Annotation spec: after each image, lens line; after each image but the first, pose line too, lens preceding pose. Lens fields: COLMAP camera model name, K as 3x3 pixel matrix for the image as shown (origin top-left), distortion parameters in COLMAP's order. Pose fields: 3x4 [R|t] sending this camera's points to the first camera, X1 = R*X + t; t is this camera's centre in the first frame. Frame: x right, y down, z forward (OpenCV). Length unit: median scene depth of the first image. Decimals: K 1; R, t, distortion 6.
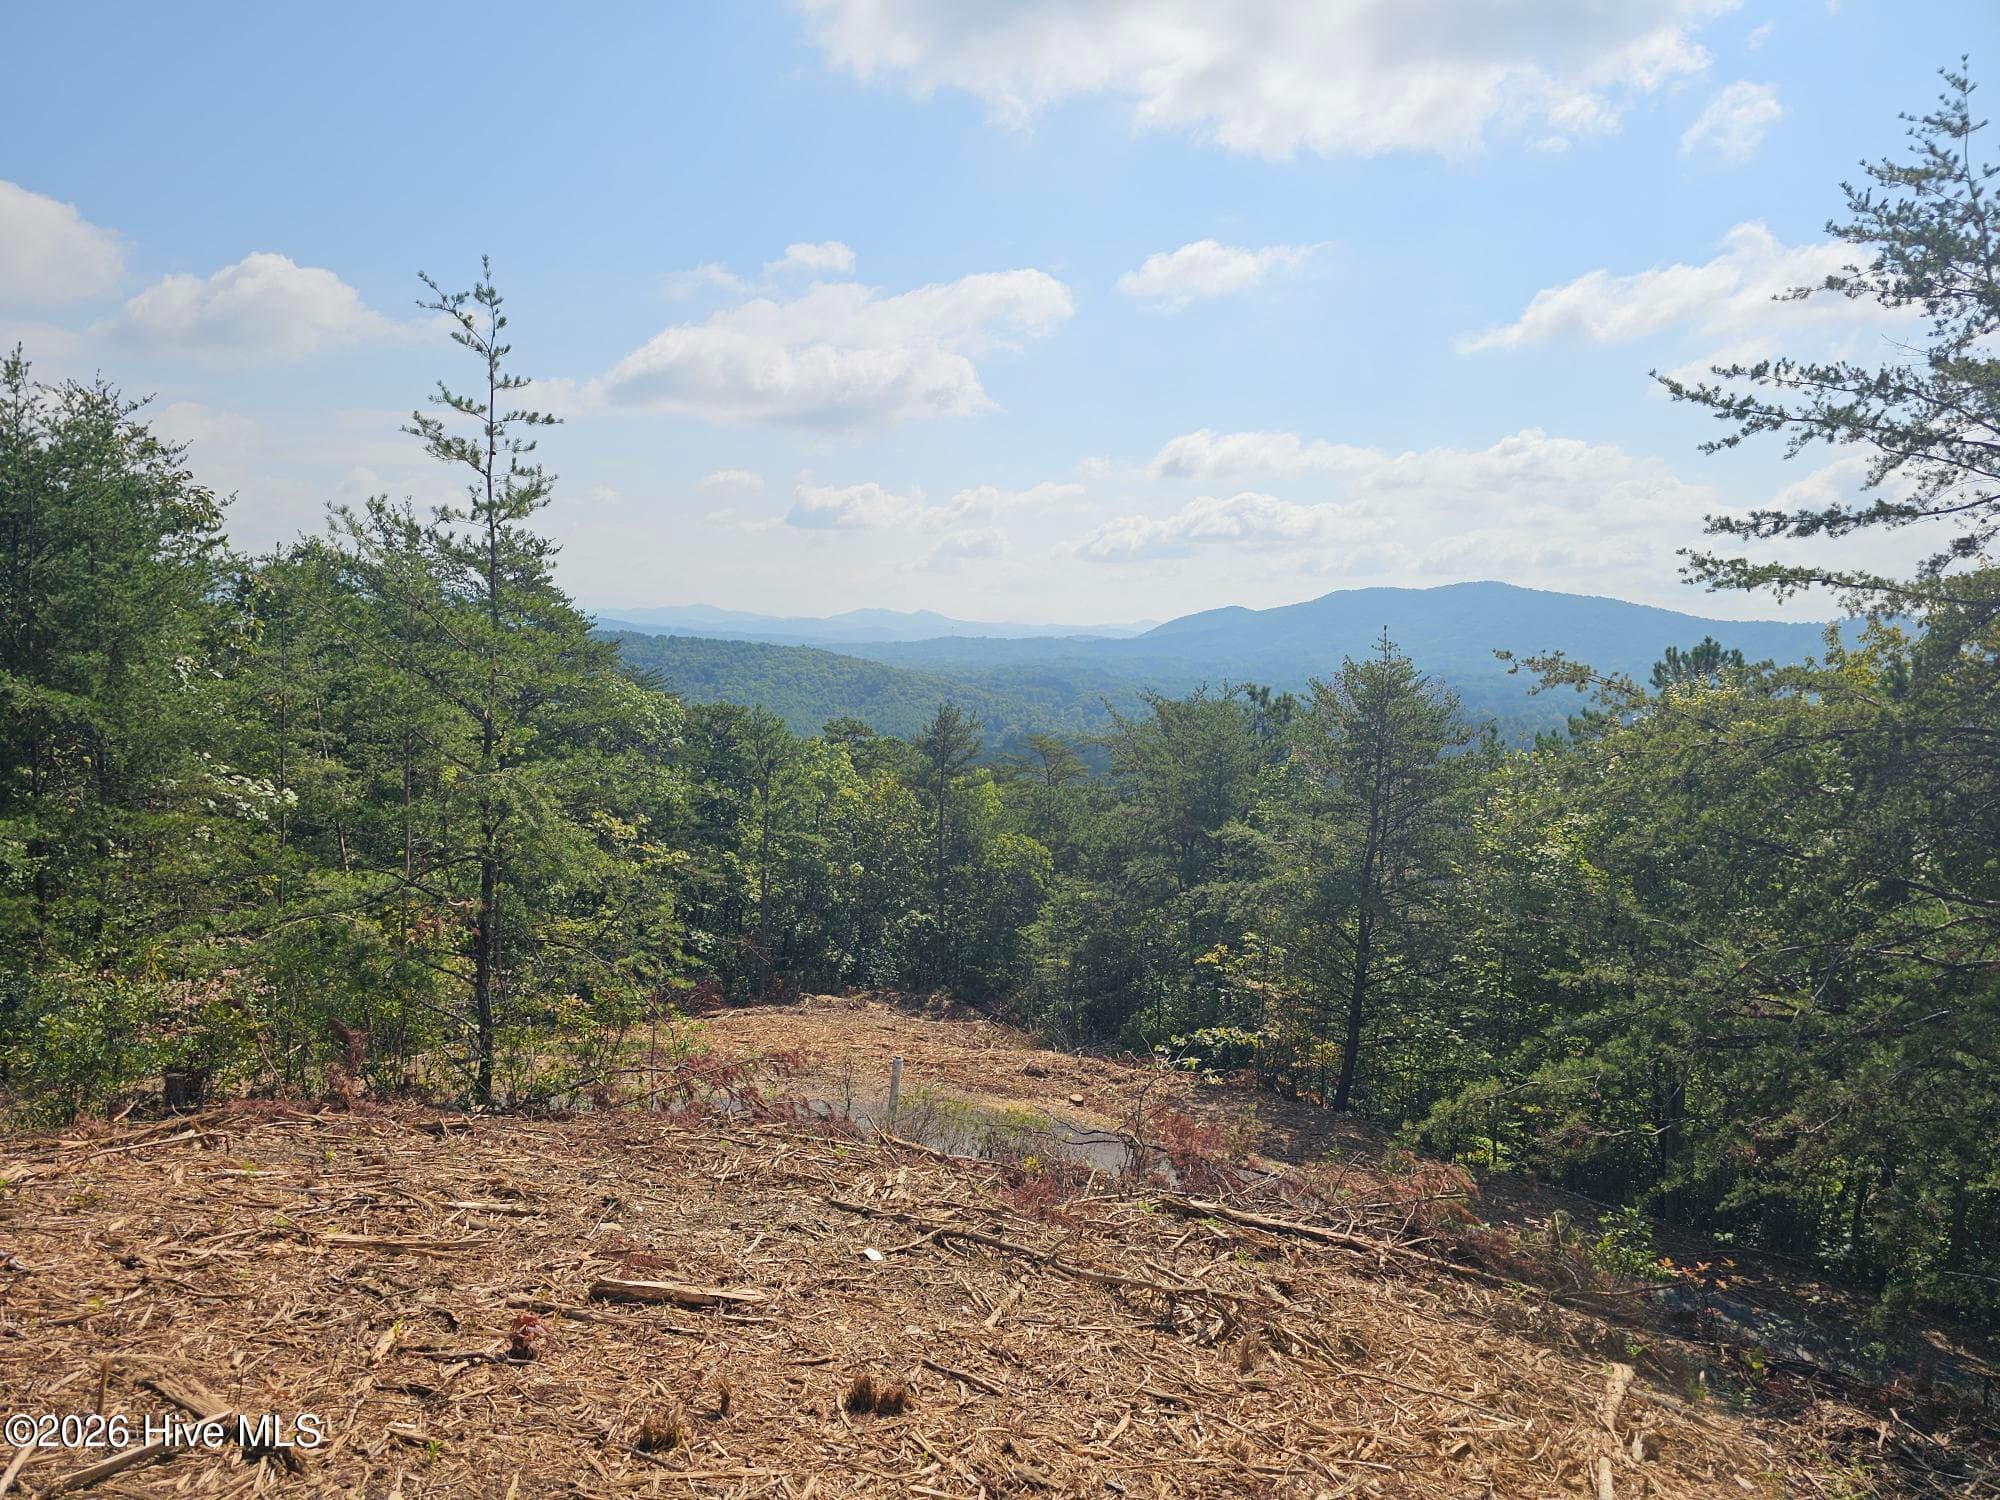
lens RADIAL K [[1433.3, 0, 963.0], [0, 1433.3, 773.9], [0, 0, 1]] dist [0.063636, -0.066913]
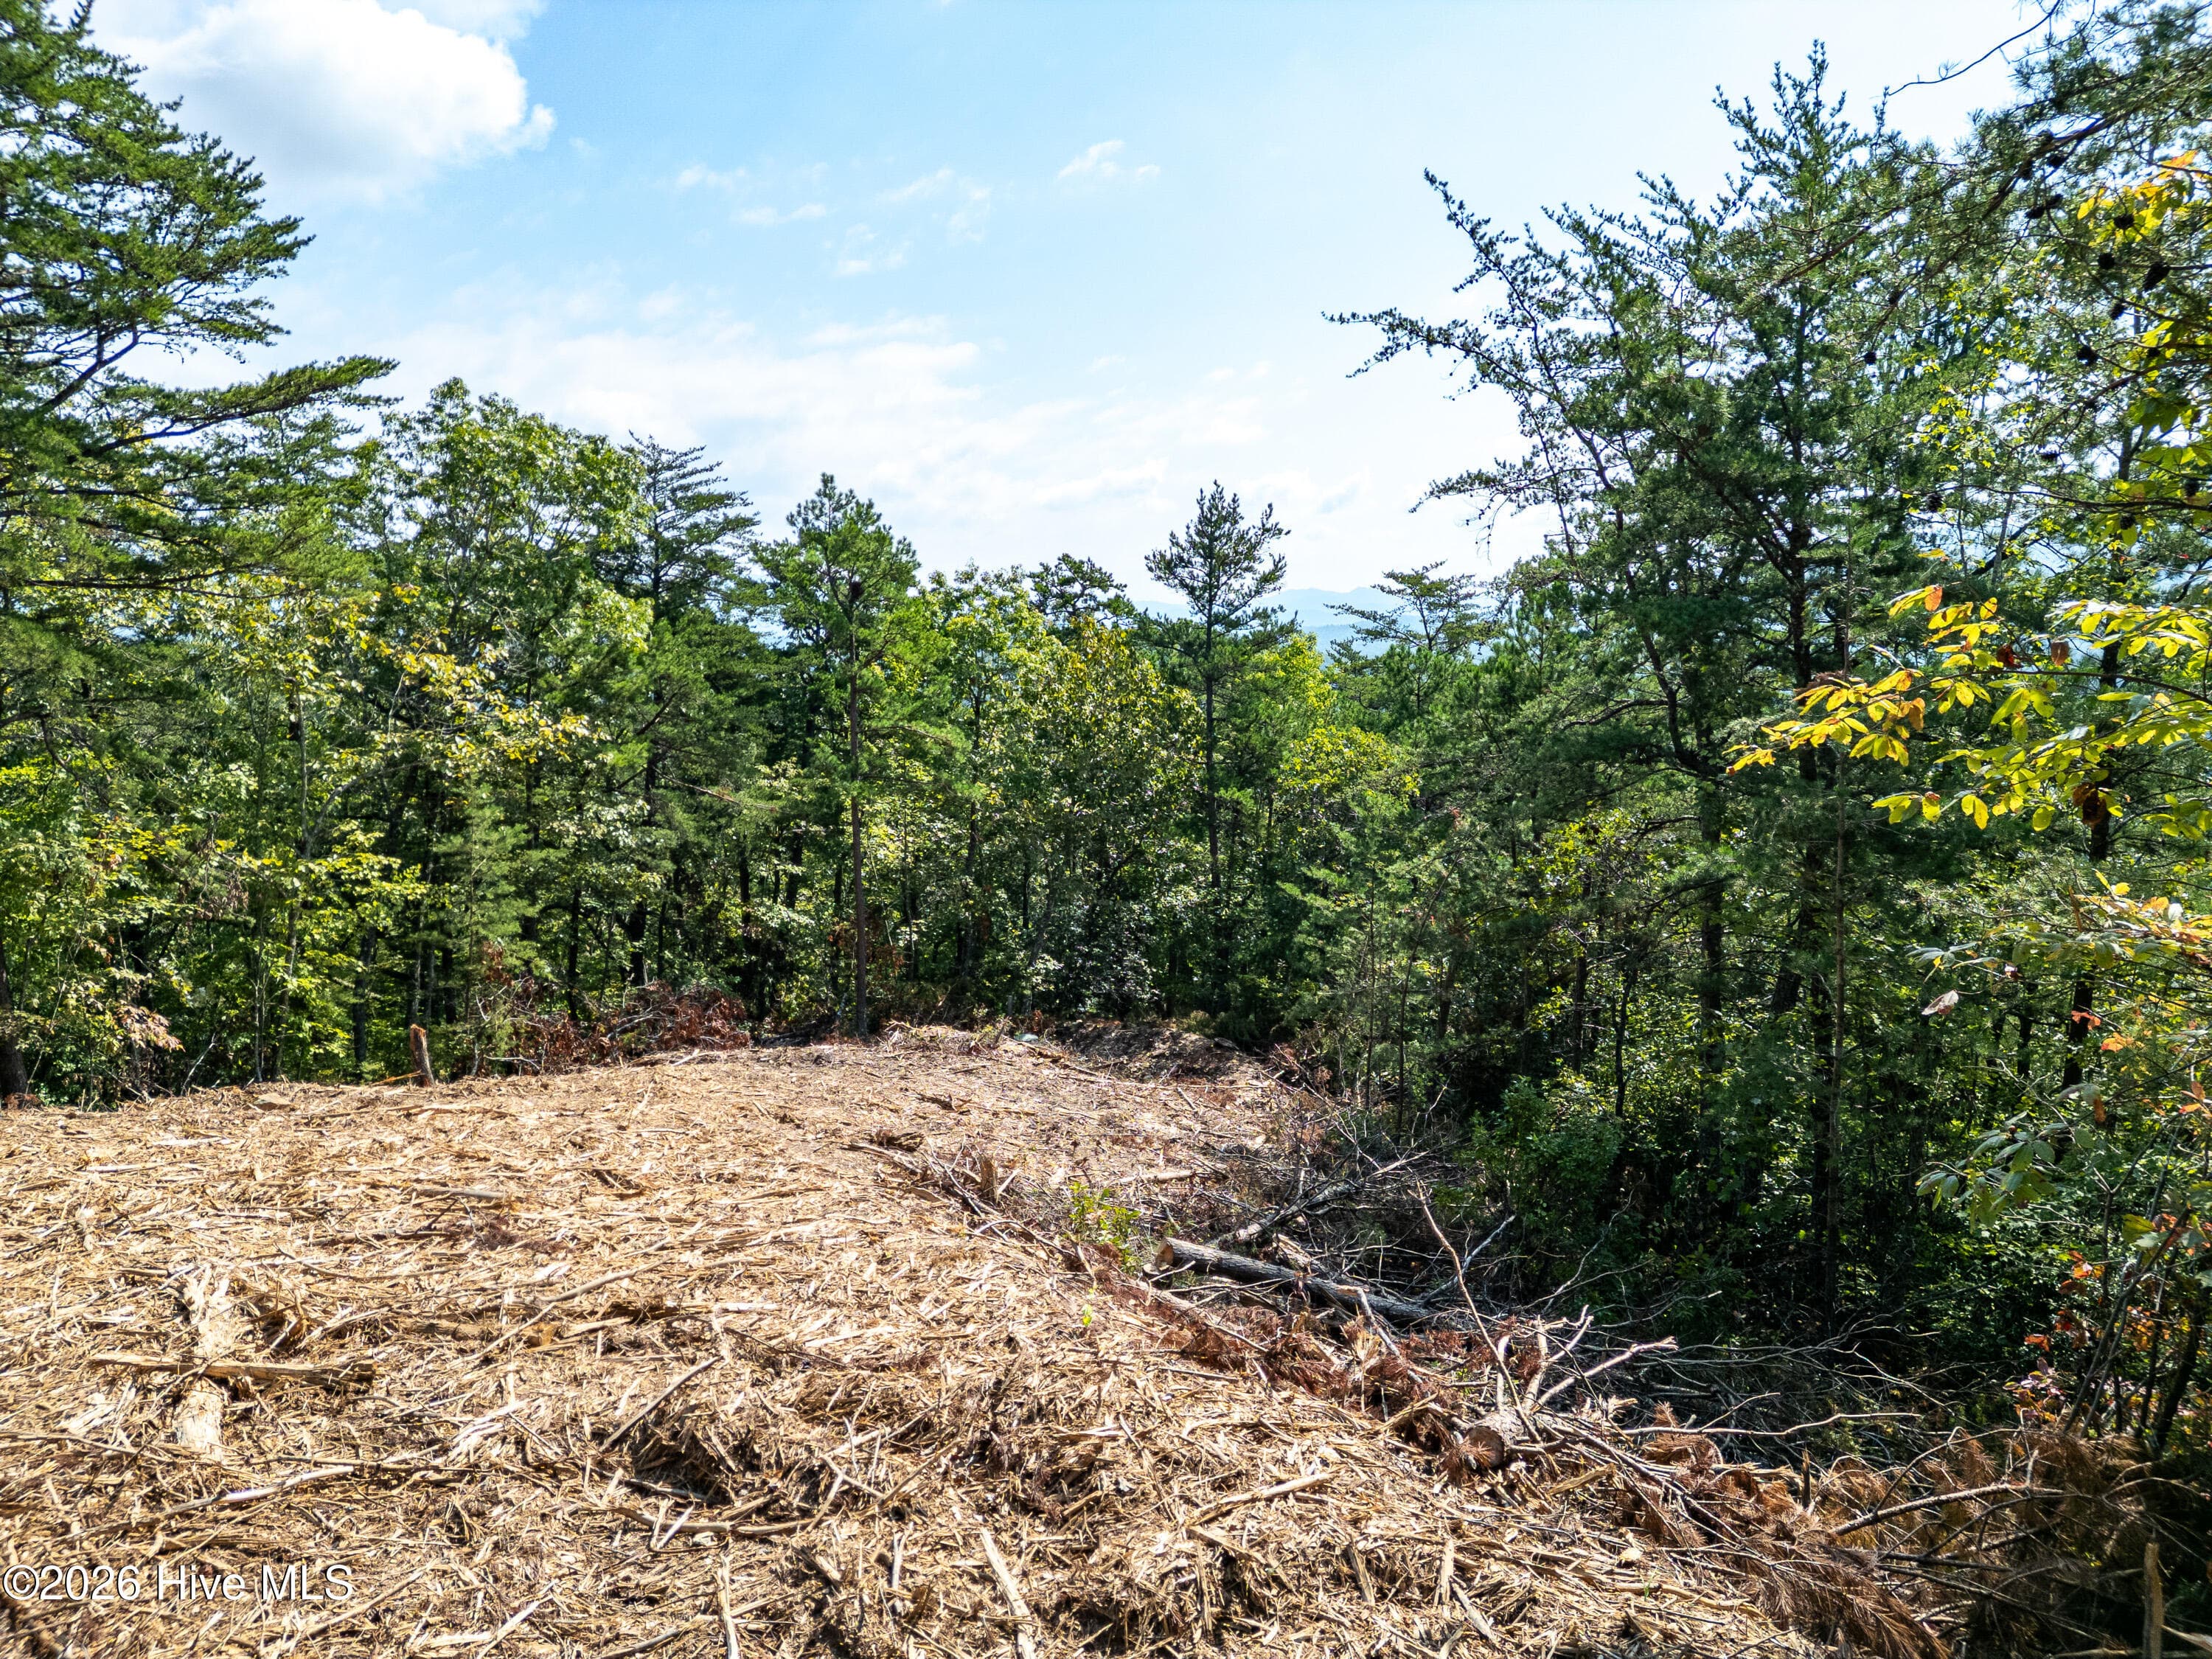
lens RADIAL K [[1585.2, 0, 1120.4], [0, 1585.2, 842.8], [0, 0, 1]] dist [0.063636, -0.066913]
pose [[0.981216, -0.013653, -0.192429, 0.249122], [0.020836, 0.999158, 0.035352, 0.228956], [0.191784, -0.038698, 0.980674, 1.514063]]
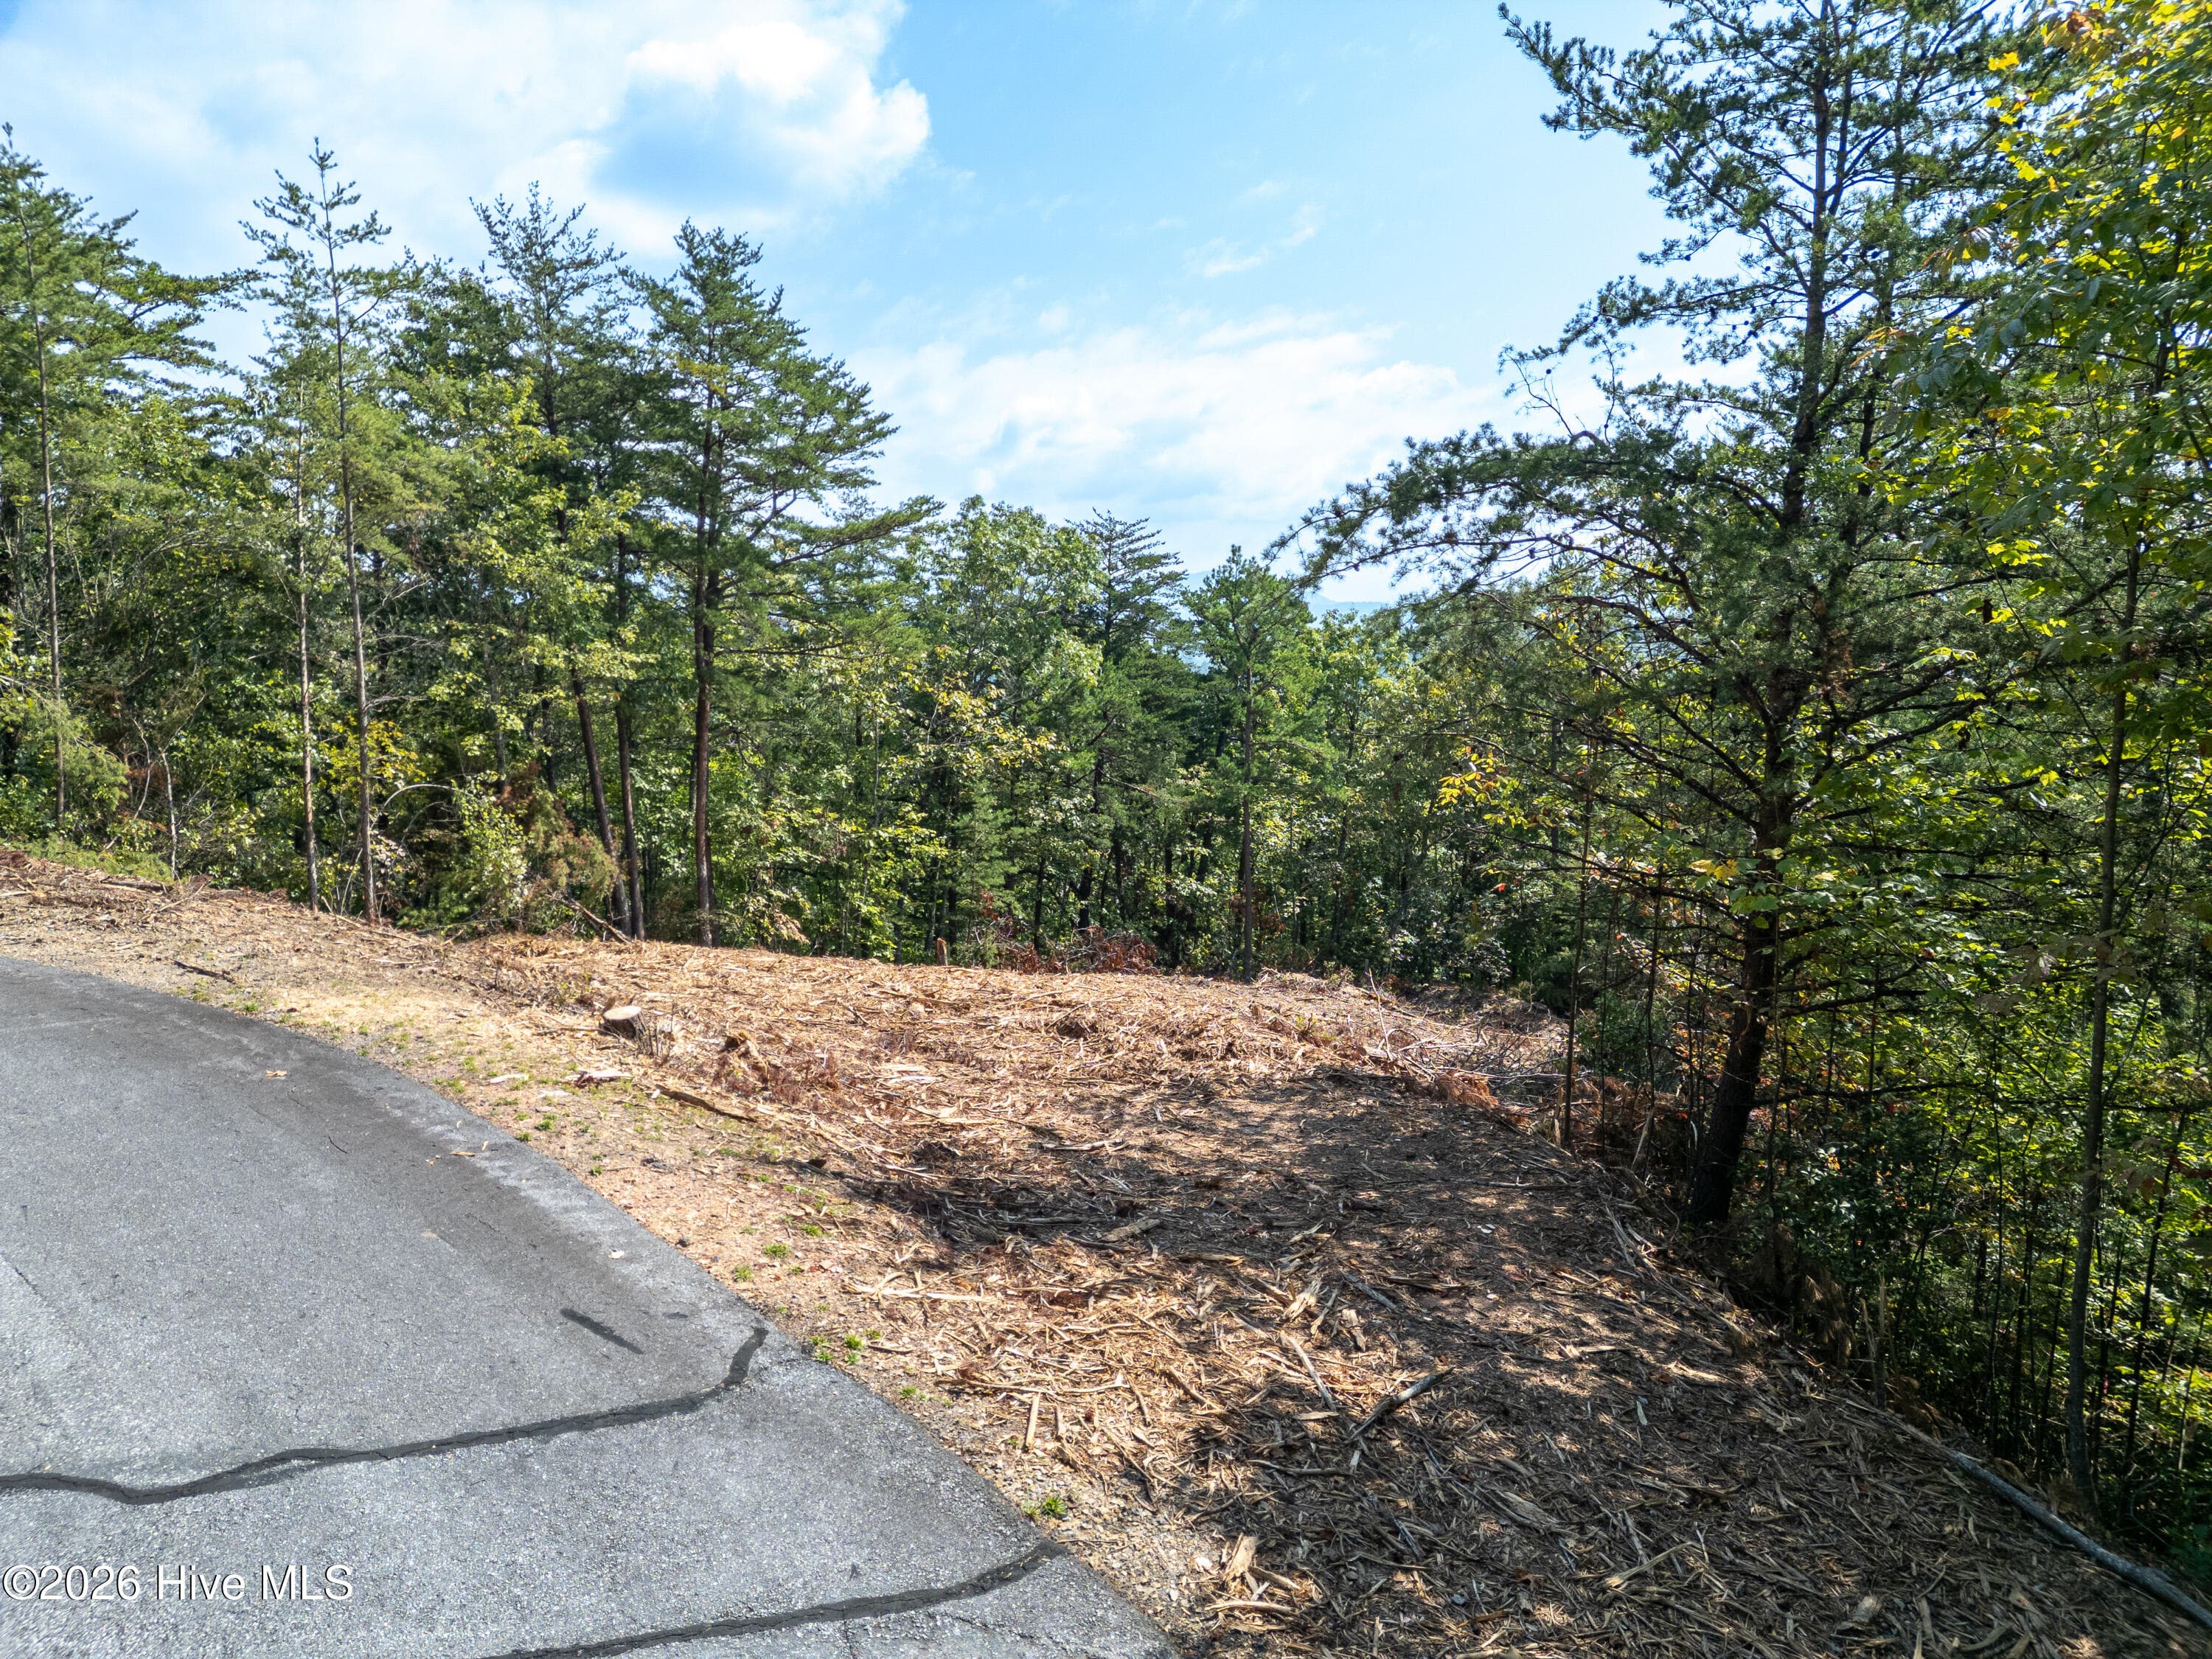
lens RADIAL K [[1585.2, 0, 1094.4], [0, 1585.2, 834.9], [0, 0, 1]] dist [0.063636, -0.066913]
pose [[0.883090, 0.019852, -0.468784, 0.525662], [-0.005900, 0.999495, 0.031212, 0.220284], [0.469167, -0.024797, 0.882761, 1.024653]]
